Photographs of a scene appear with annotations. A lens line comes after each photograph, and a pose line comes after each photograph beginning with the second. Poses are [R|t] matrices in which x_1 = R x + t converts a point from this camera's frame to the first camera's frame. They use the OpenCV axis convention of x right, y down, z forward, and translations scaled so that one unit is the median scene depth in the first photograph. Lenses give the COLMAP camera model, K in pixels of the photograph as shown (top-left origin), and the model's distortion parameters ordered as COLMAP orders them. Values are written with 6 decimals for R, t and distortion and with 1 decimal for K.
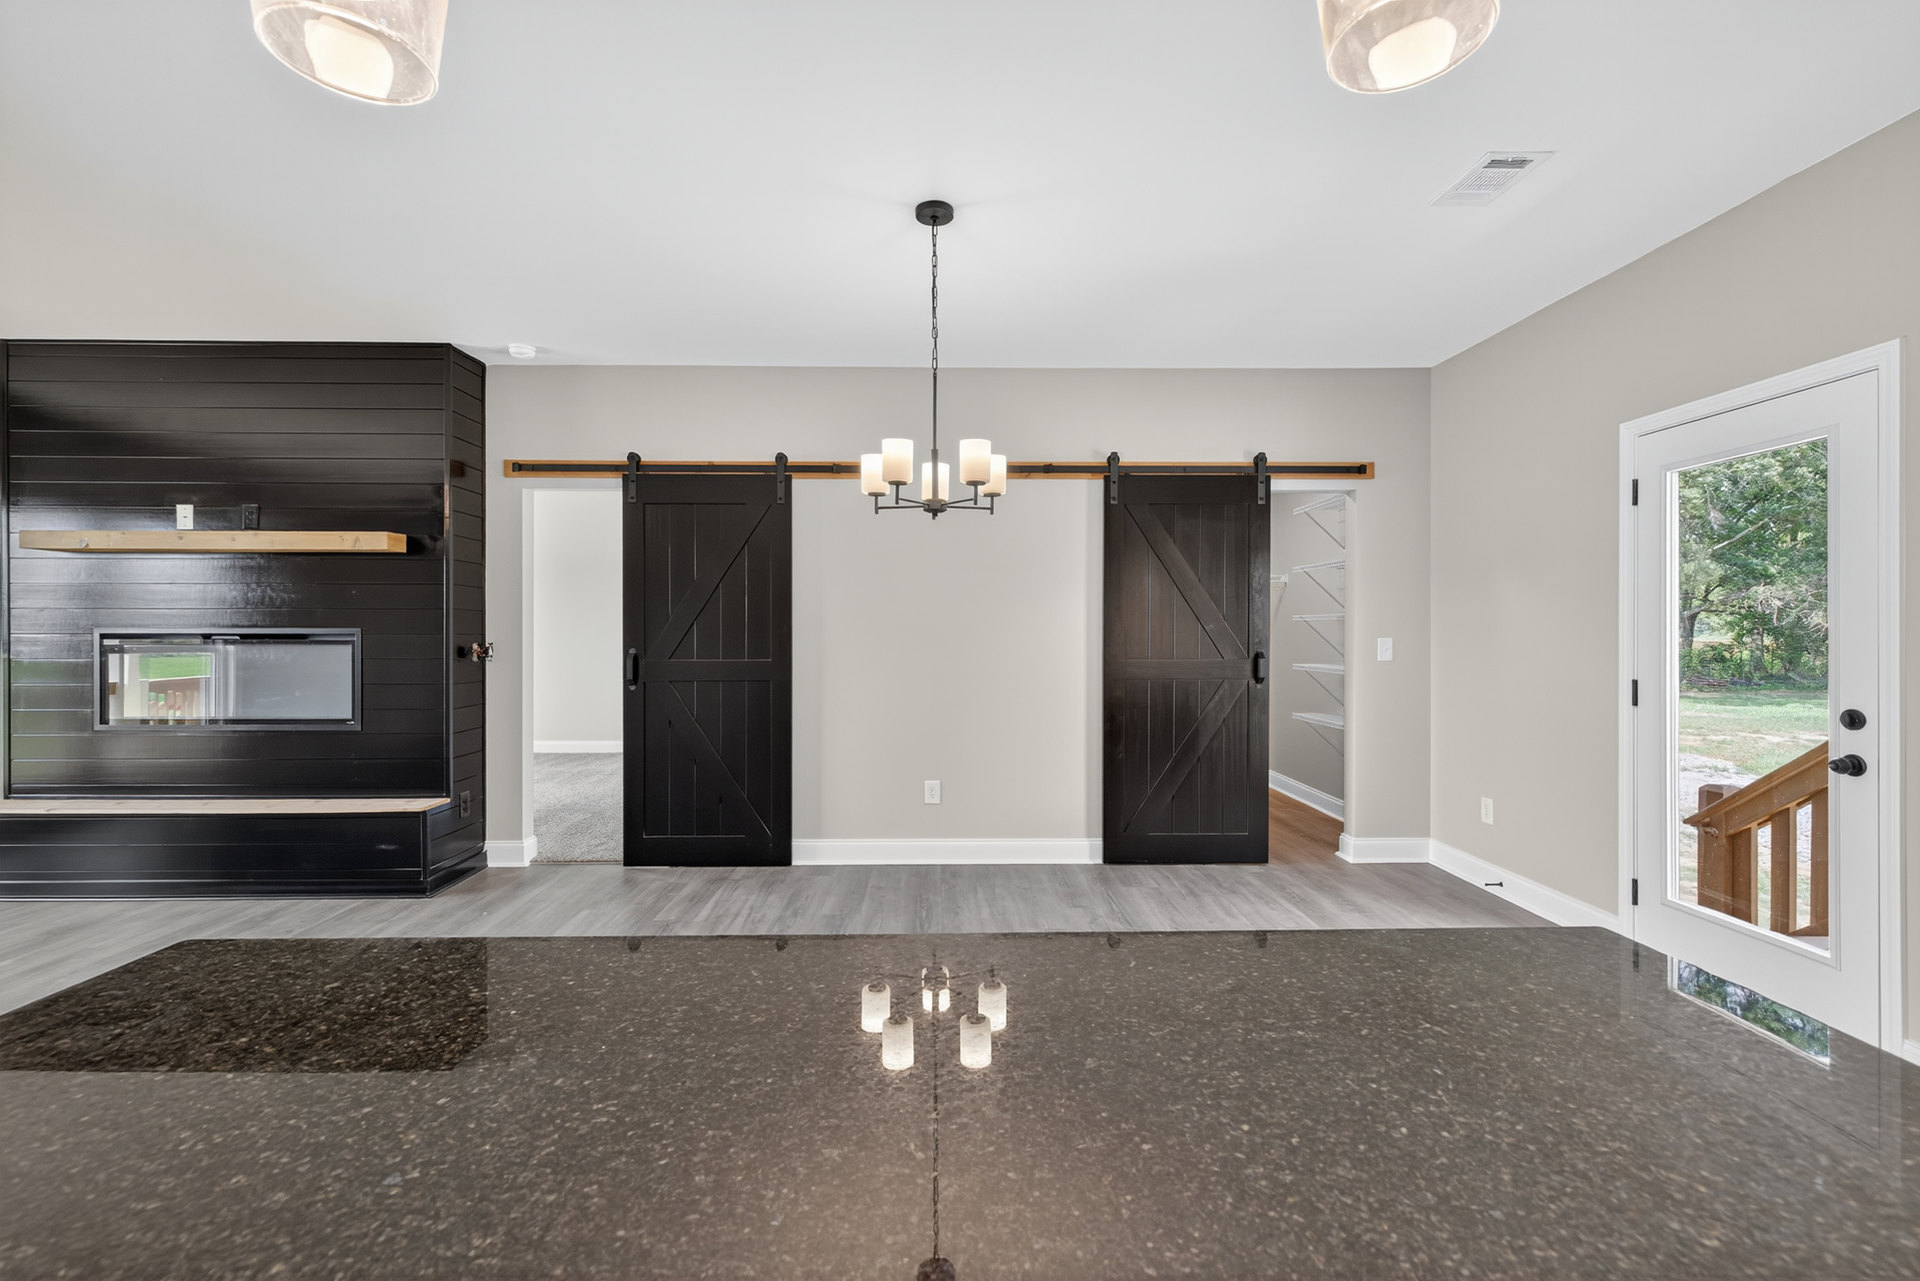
lens RADIAL K [[810.9, 0, 943.2], [0, 810.9, 634.3], [0, 0, 1]] dist [0.012972, 0.000062]
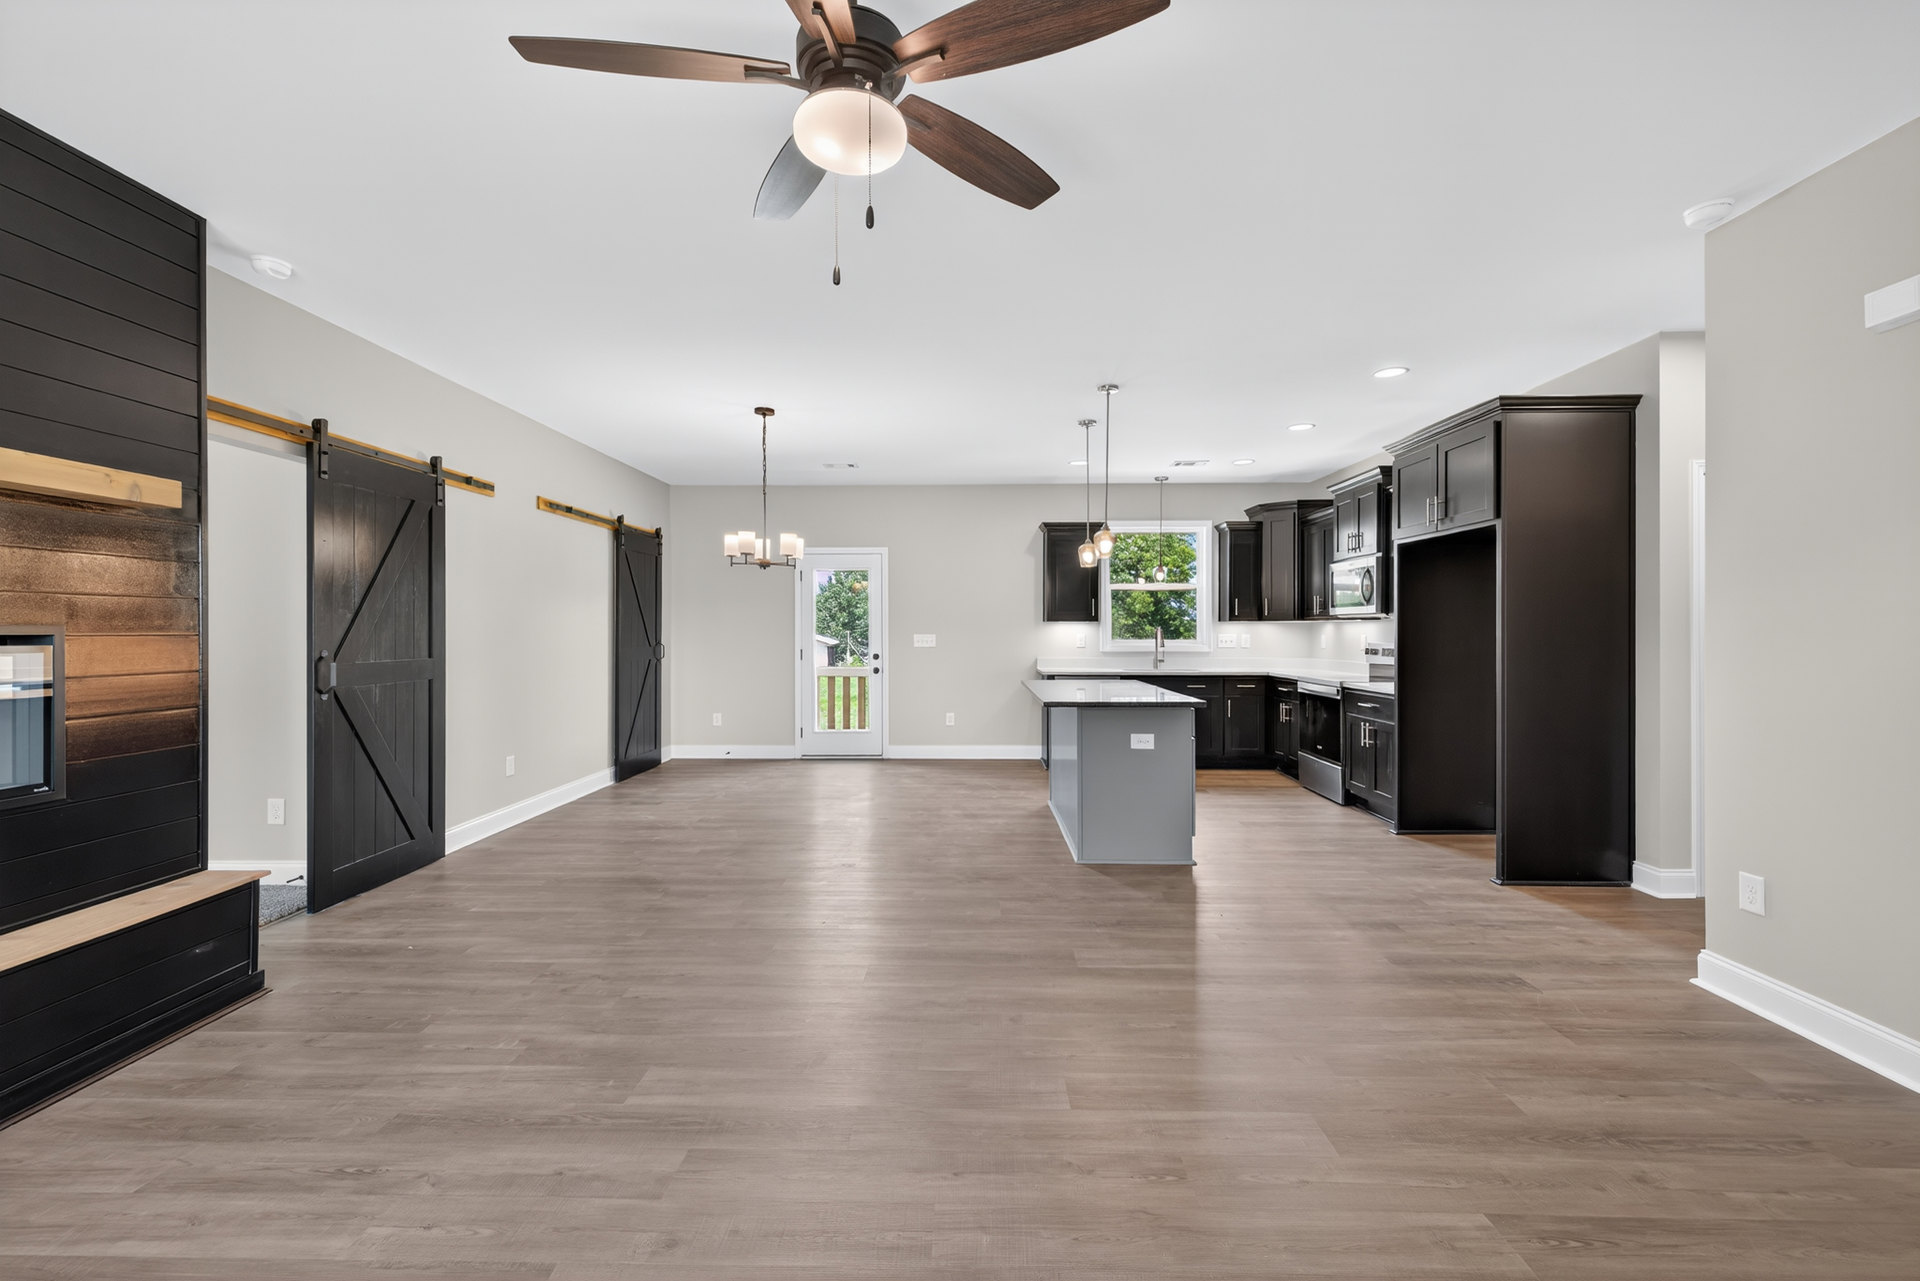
lens RADIAL K [[801.9, 0, 955.0], [0, 801.9, 628.6], [0, 0, 1]] dist [0.001400, 0.000191]
pose [[0.035169, 0.001651, 0.999380, -1.248047], [0.004927, 0.999986, -0.001825, -0.001311], [-0.999369, 0.004988, 0.035160, 0.329835]]
